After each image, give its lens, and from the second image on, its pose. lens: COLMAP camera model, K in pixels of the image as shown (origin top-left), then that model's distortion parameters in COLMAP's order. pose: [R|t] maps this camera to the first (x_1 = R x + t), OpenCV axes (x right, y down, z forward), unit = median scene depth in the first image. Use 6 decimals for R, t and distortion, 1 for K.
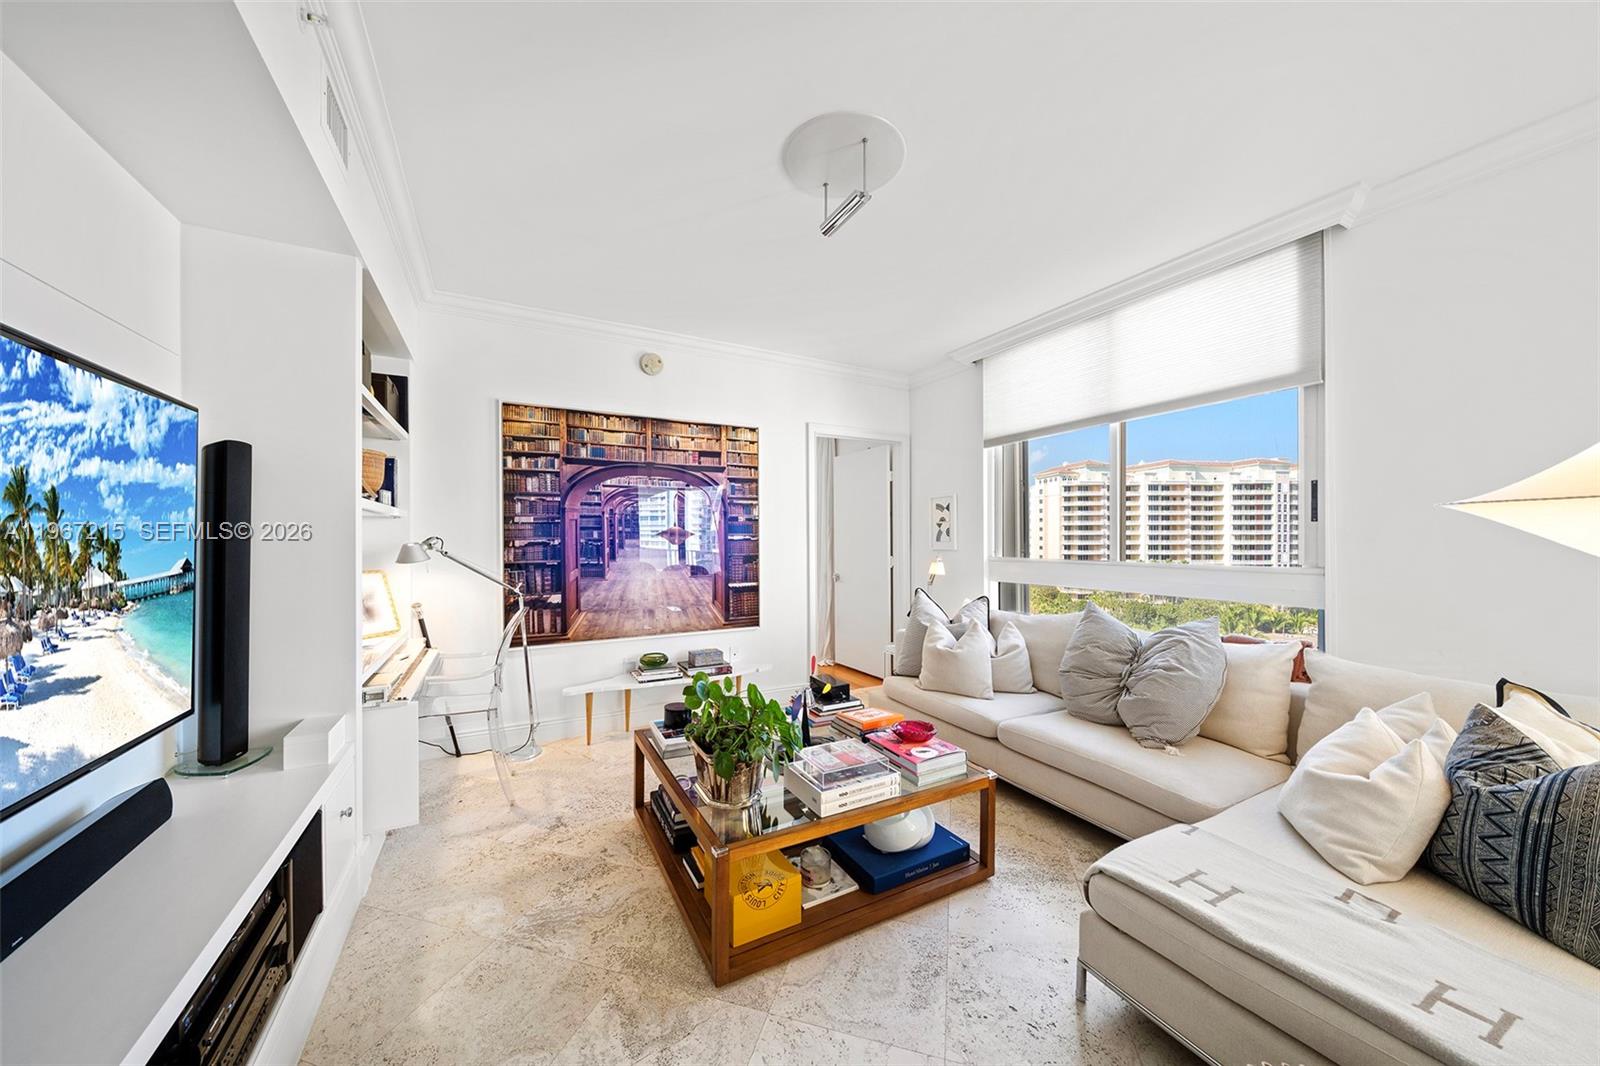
lens RADIAL K [[557.3, 0, 798.2], [0, 557.3, 538.8], [0, 0, 1]] dist [-0.001562, -0.000076]
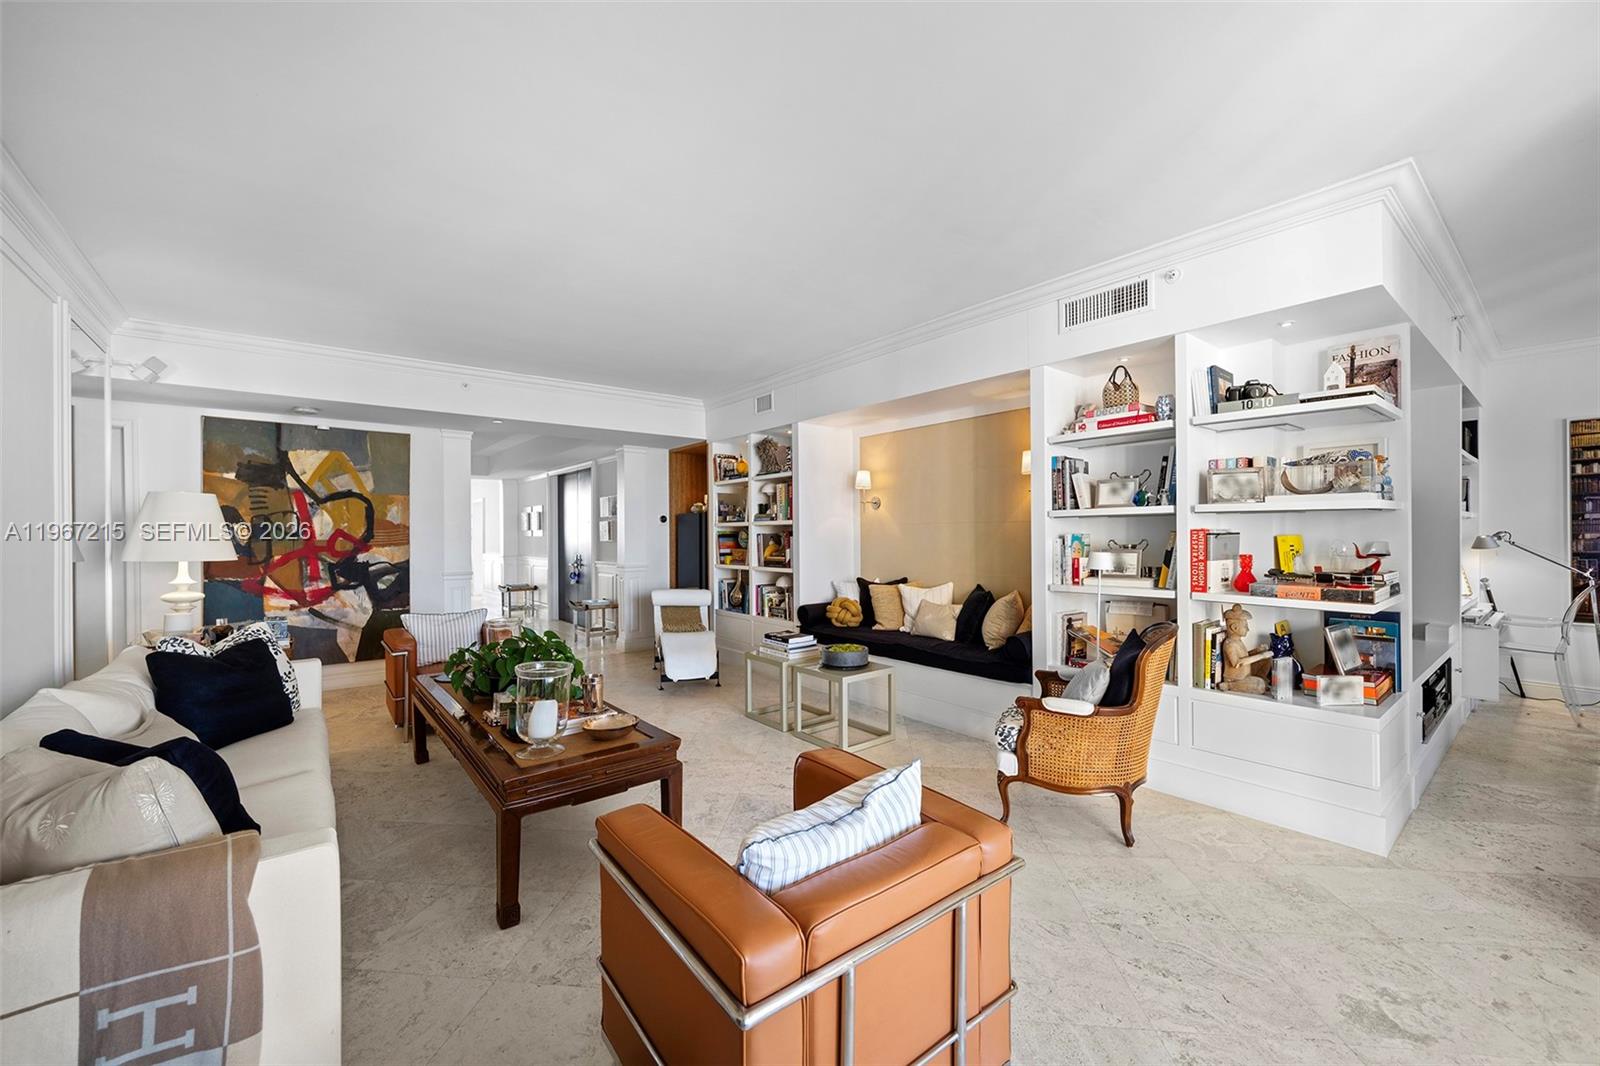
lens RADIAL K [[620.9, 0, 792.8], [0, 620.9, 538.8], [0, 0, 1]] dist [0.000022, 0.000238]
pose [[0.184333, 0.002392, -0.982861, 0.517506], [0.003535, 0.999989, 0.003097, 0.003755], [0.982858, -0.004045, 0.184322, -0.971420]]
